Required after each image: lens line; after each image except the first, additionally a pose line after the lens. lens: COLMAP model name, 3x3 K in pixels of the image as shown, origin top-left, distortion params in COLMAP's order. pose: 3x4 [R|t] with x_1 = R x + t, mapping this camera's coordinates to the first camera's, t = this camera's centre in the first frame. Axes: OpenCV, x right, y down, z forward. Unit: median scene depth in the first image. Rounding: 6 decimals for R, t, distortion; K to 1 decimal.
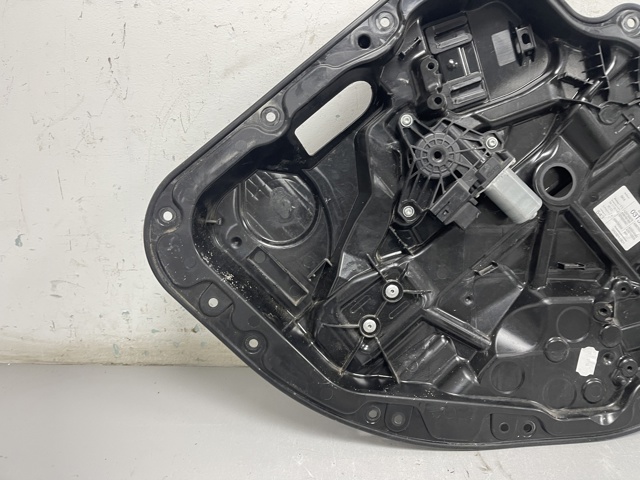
lens RADIAL K [[504.1, 0, 317.3], [0, 504.1, 234.6], [0, 0, 1]] dist [0.058053, -0.096538]
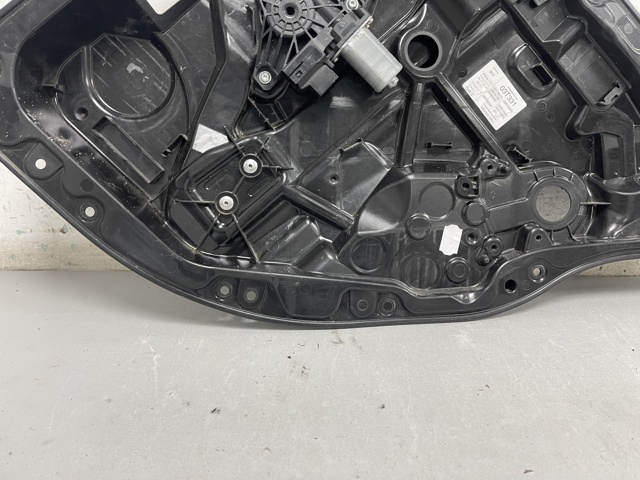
lens RADIAL K [[501.4, 0, 320.0], [0, 501.4, 240.0], [0, 0, 1]] dist [0.053145, -0.088775]
pose [[0.998300, 0.003353, 0.058185, 0.225531], [-0.005211, 0.999480, 0.031816, 0.221082], [-0.058048, -0.032065, 0.997799, 0.052655]]
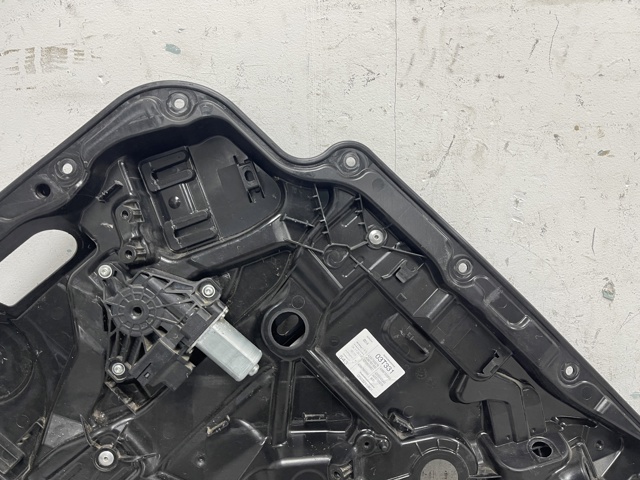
lens RADIAL K [[501.4, 0, 320.0], [0, 501.4, 240.0], [0, 0, 1]] dist [0.053145, -0.088775]
pose [[0.998790, -0.018824, 0.045430, 0.491477], [0.021448, 0.998088, -0.057972, -0.210121], [-0.044251, 0.058877, 0.997284, 0.083507]]
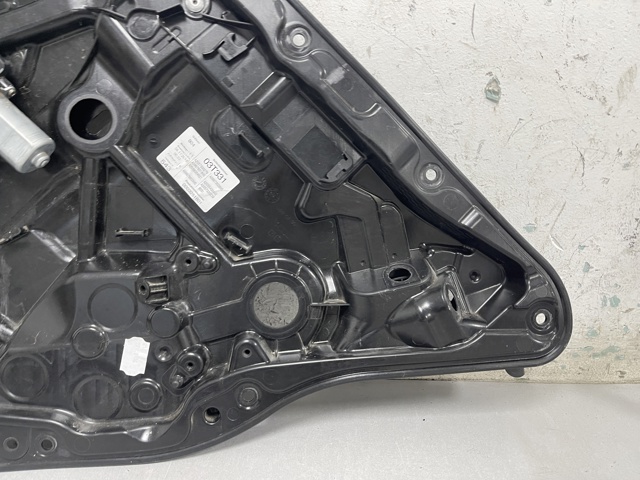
lens RADIAL K [[501.4, 0, 320.0], [0, 501.4, 240.0], [0, 0, 1]] dist [0.053145, -0.088775]
pose [[0.999841, -0.003256, 0.017534, 0.799221], [0.003286, 0.999993, -0.001705, 0.078280], [-0.017528, 0.001762, 0.999845, 0.243238]]
